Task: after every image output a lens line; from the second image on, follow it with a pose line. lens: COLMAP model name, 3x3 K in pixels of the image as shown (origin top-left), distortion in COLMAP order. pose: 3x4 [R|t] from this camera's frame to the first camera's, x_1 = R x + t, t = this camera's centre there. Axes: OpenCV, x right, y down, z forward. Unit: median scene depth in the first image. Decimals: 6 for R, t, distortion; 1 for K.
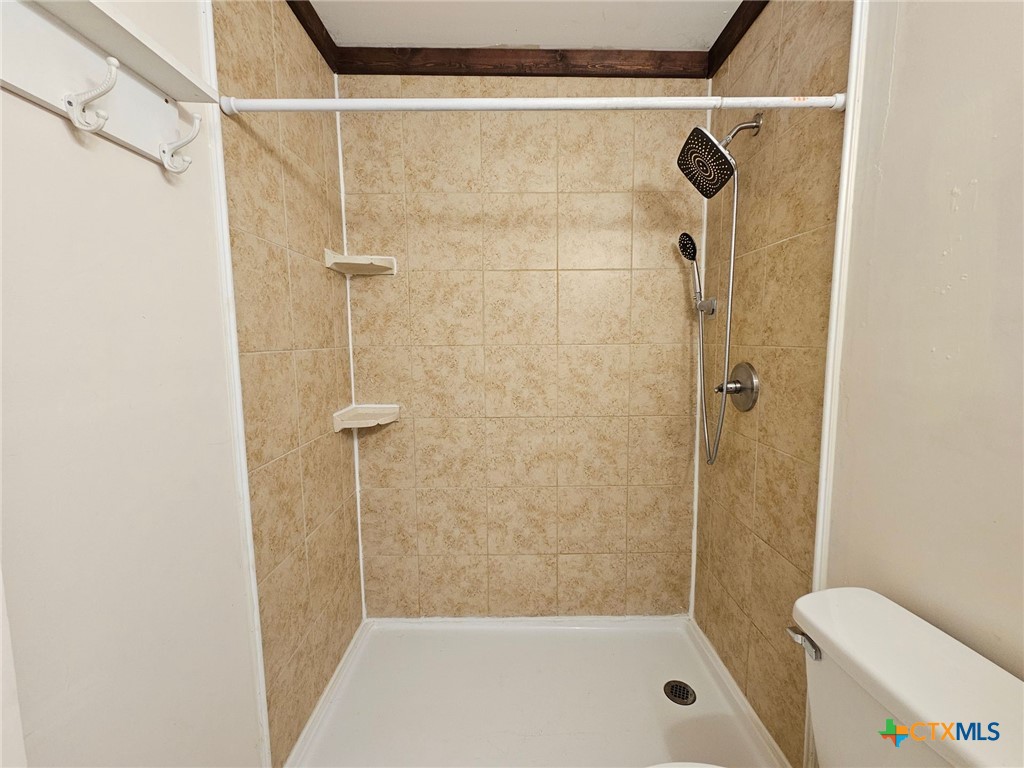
lens RADIAL K [[417.3, 0, 516.1], [0, 417.3, 382.3], [0, 0, 1]] dist [0.002038, -0.000074]
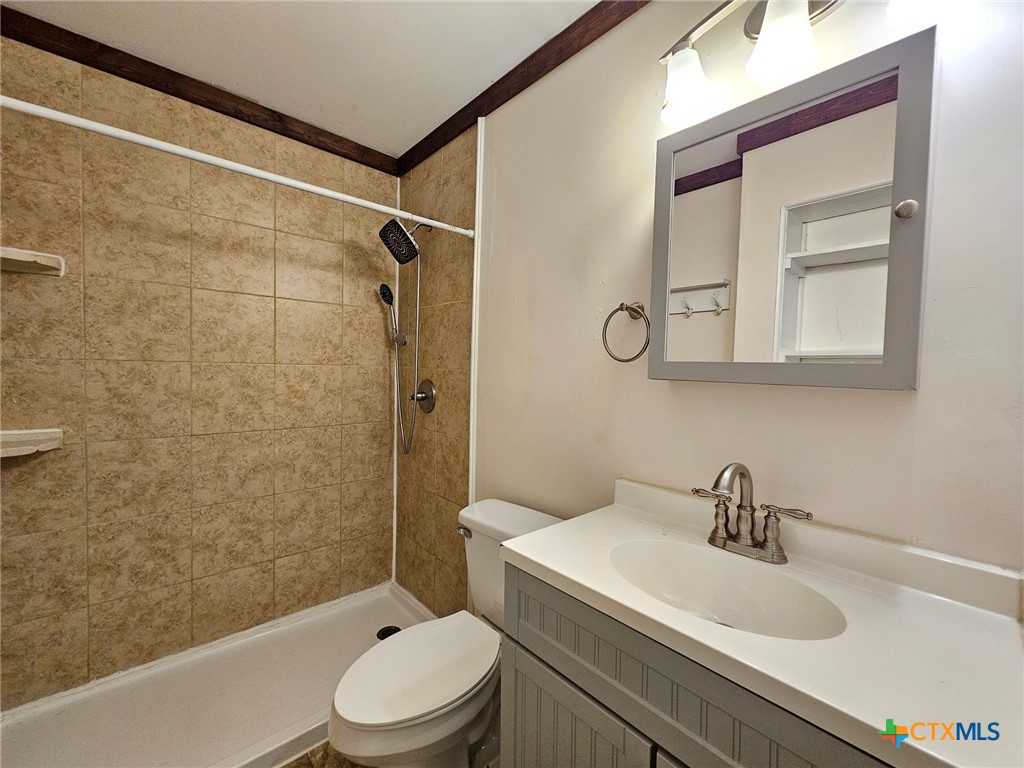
lens RADIAL K [[417.3, 0, 516.1], [0, 417.3, 382.3], [0, 0, 1]] dist [0.002038, -0.000074]
pose [[0.747671, 0.003257, 0.664061, -0.159266], [0.037360, 0.998198, -0.046959, 0.035135], [-0.663017, 0.059919, 0.746202, -0.249409]]
